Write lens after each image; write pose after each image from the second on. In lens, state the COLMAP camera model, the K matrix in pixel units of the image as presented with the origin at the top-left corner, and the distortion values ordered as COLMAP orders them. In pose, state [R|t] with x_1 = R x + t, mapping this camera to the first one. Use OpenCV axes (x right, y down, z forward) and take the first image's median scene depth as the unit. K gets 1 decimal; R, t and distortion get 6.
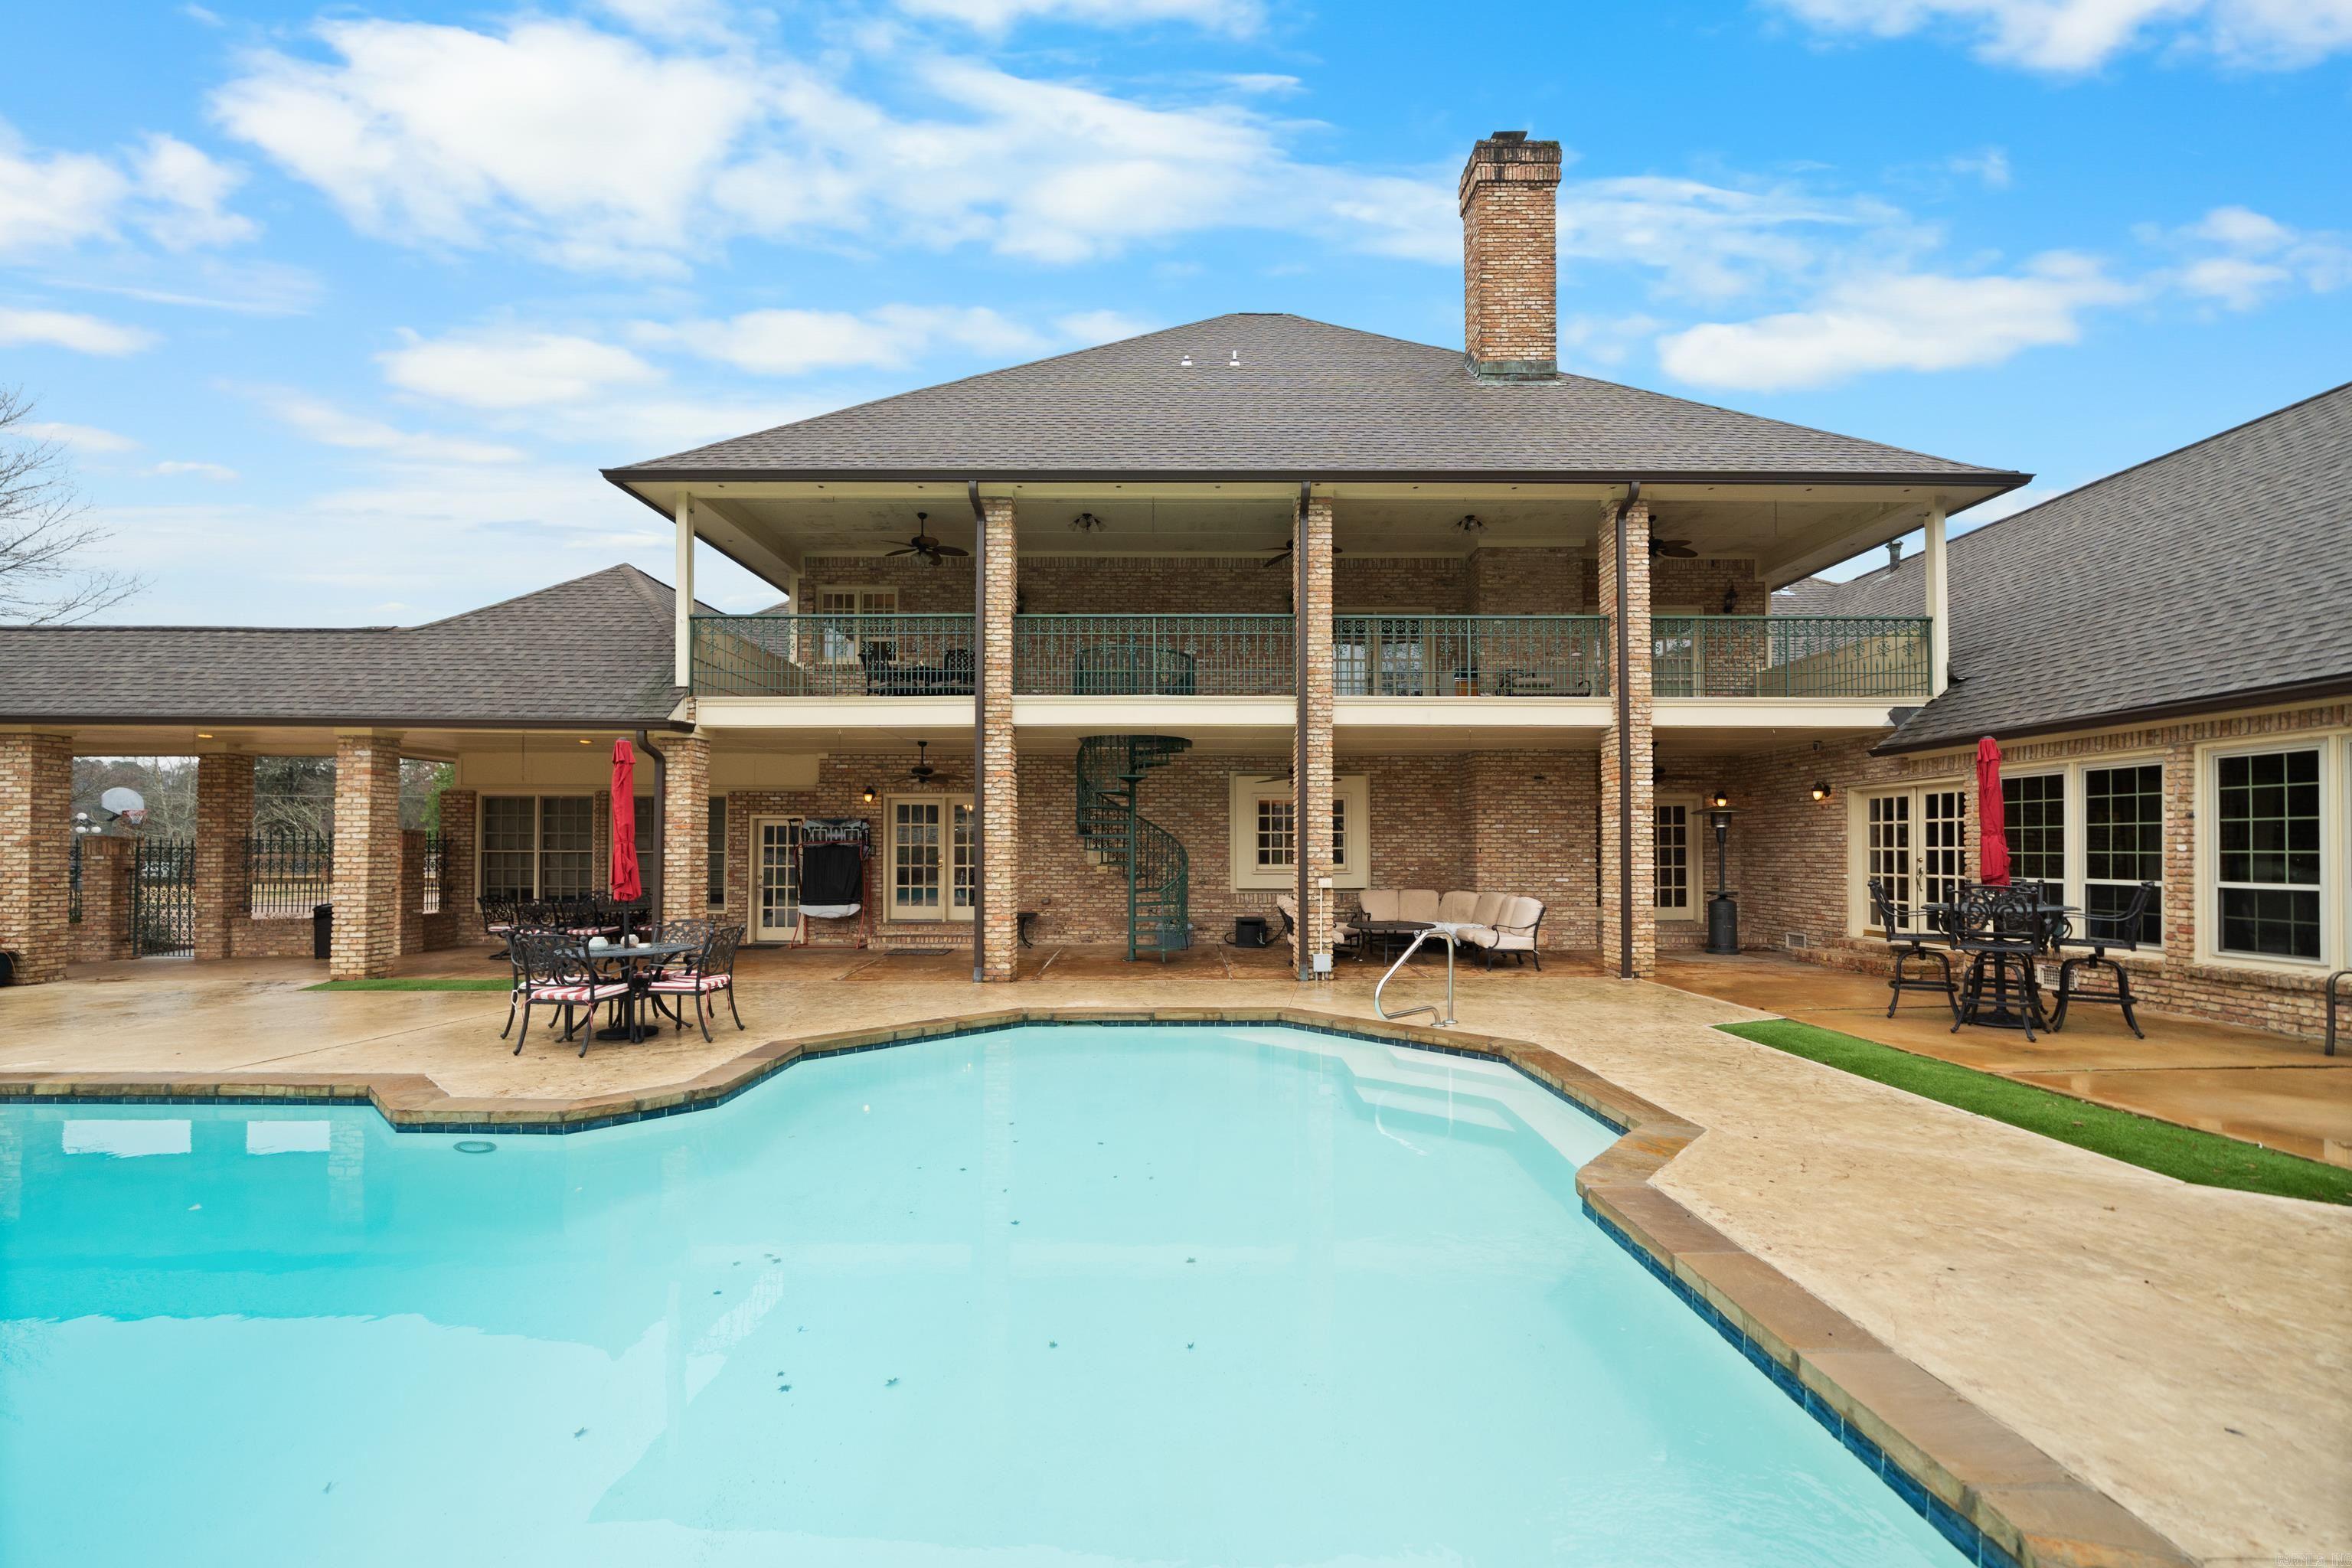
lens RADIAL K [[971.0, 0, 1178.6], [0, 971.0, 838.5], [0, 0, 1]] dist [0.000848, 0.000039]
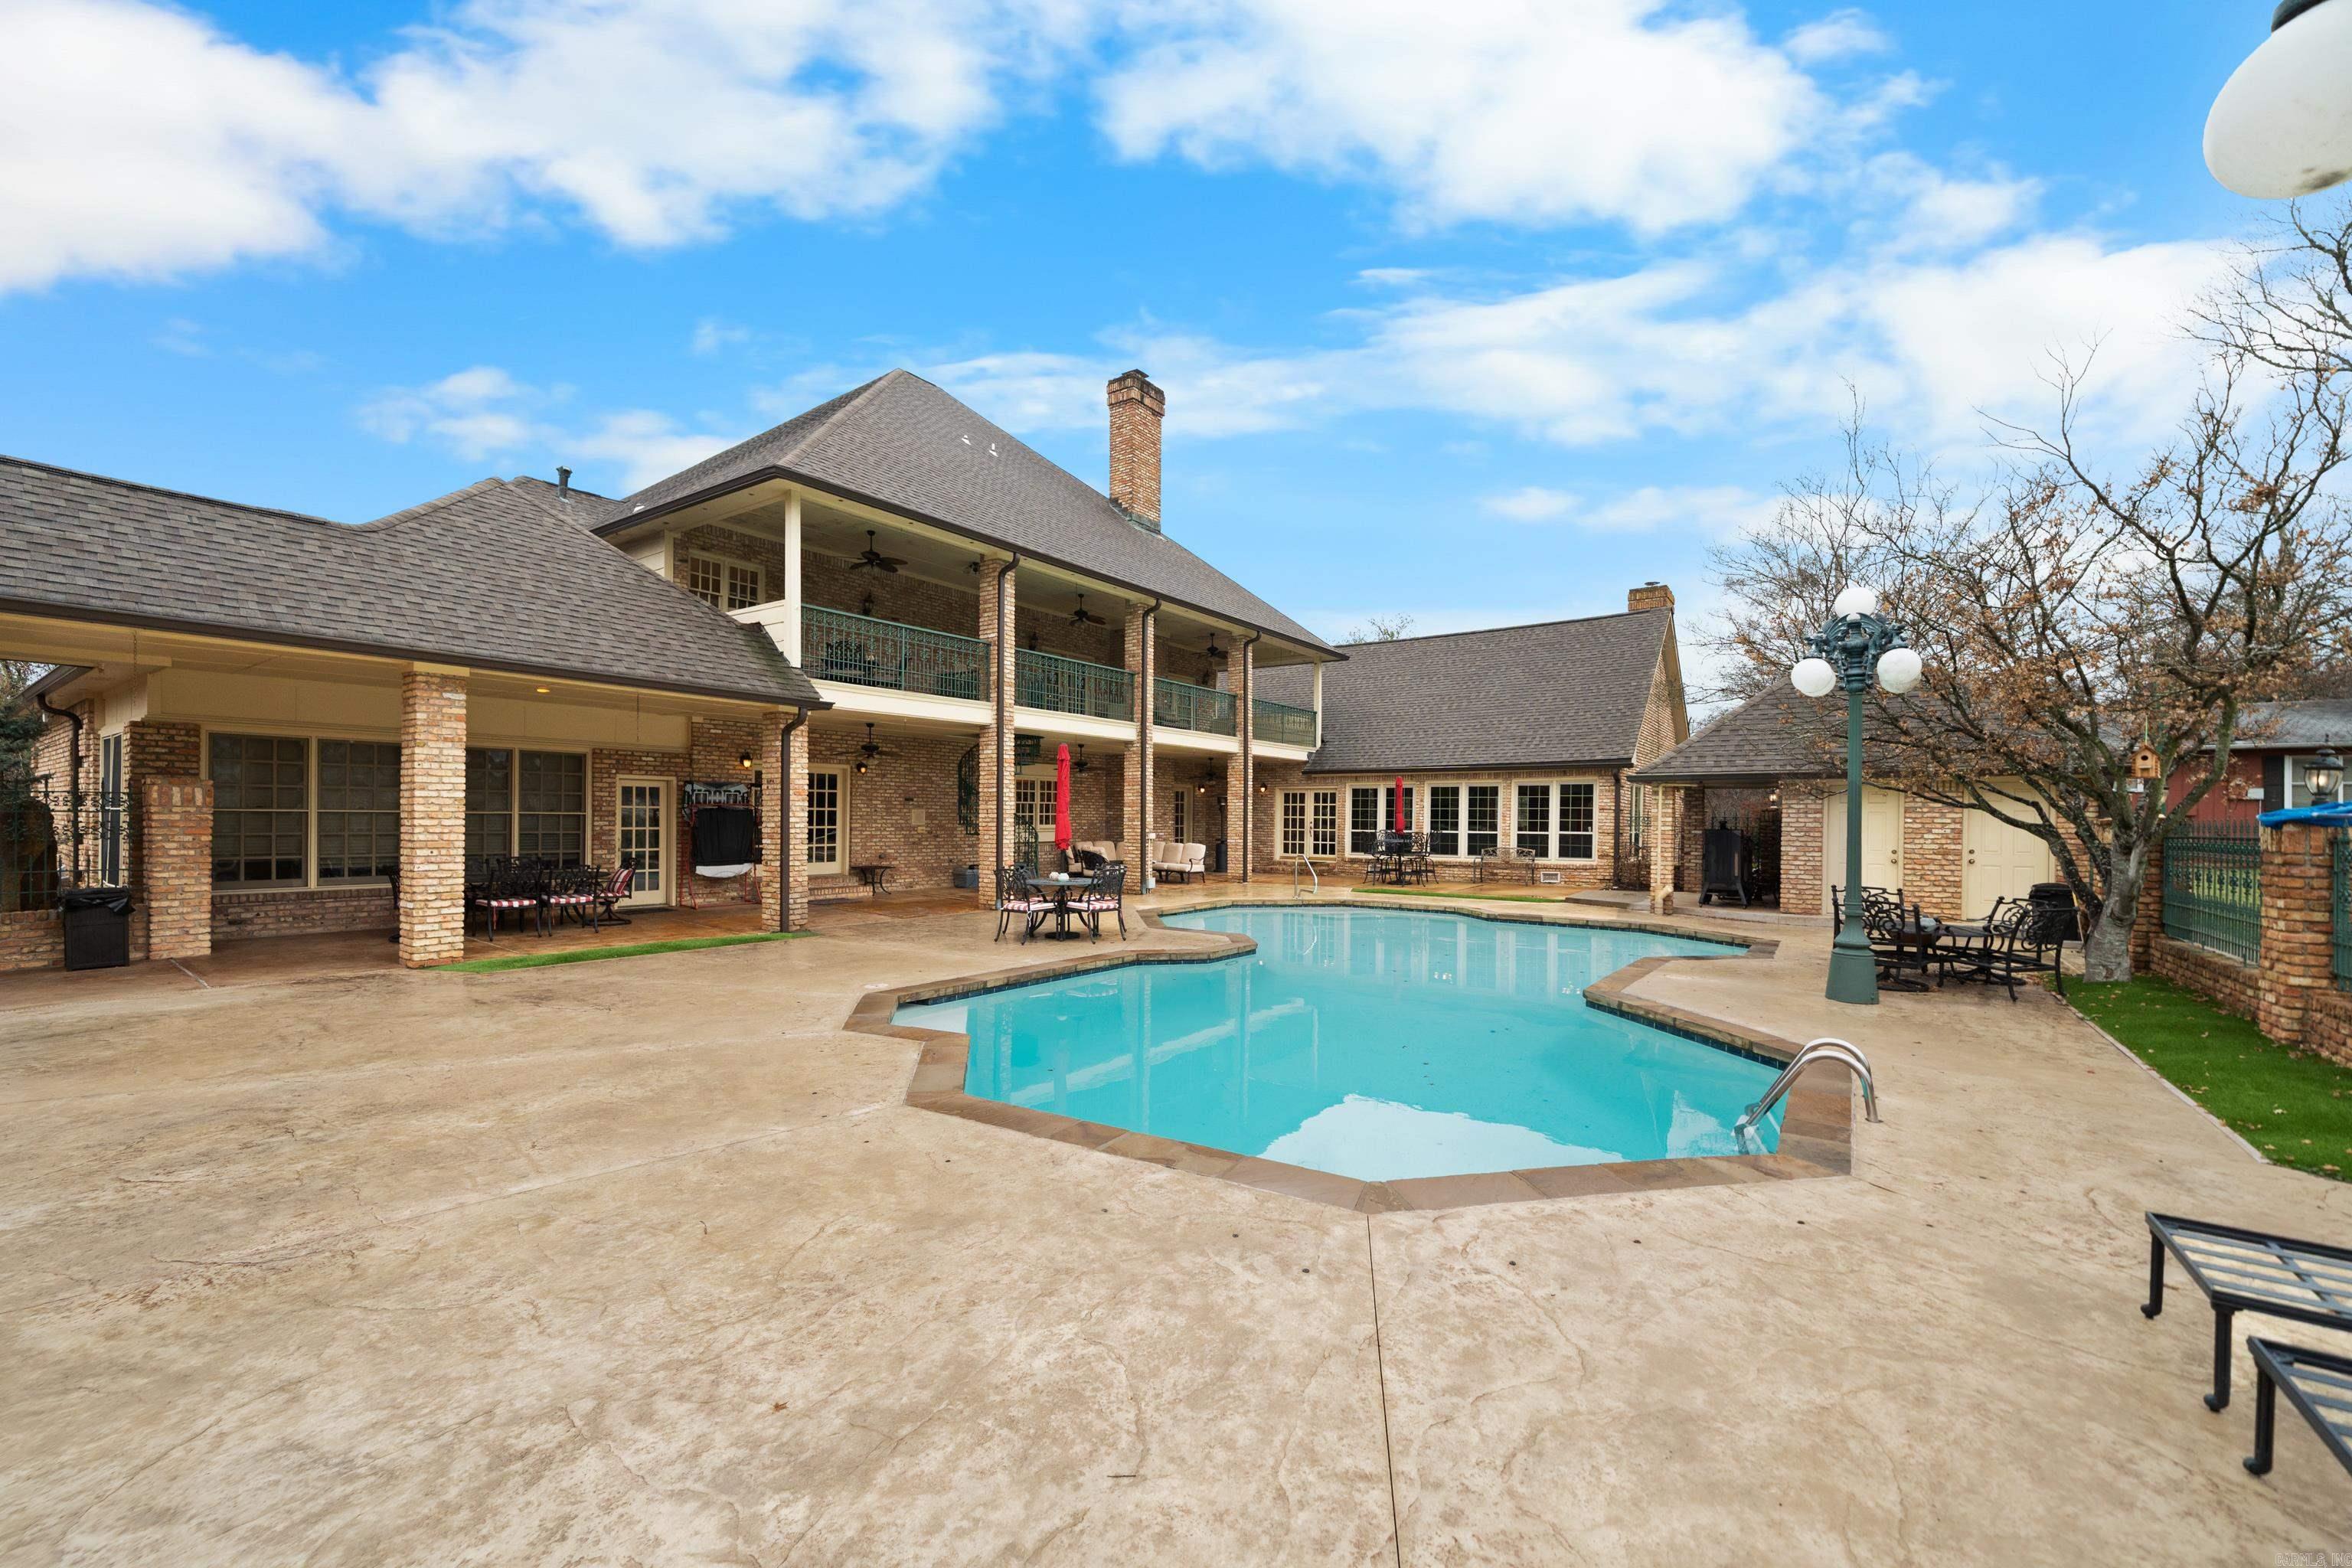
lens RADIAL K [[971.0, 0, 1178.6], [0, 971.0, 838.5], [0, 0, 1]] dist [0.000848, 0.000039]
pose [[0.575123, -0.013195, 0.817960, -0.966500], [-0.020103, 0.999340, 0.030255, -0.001839], [-0.817820, -0.033844, 0.574479, -0.005106]]
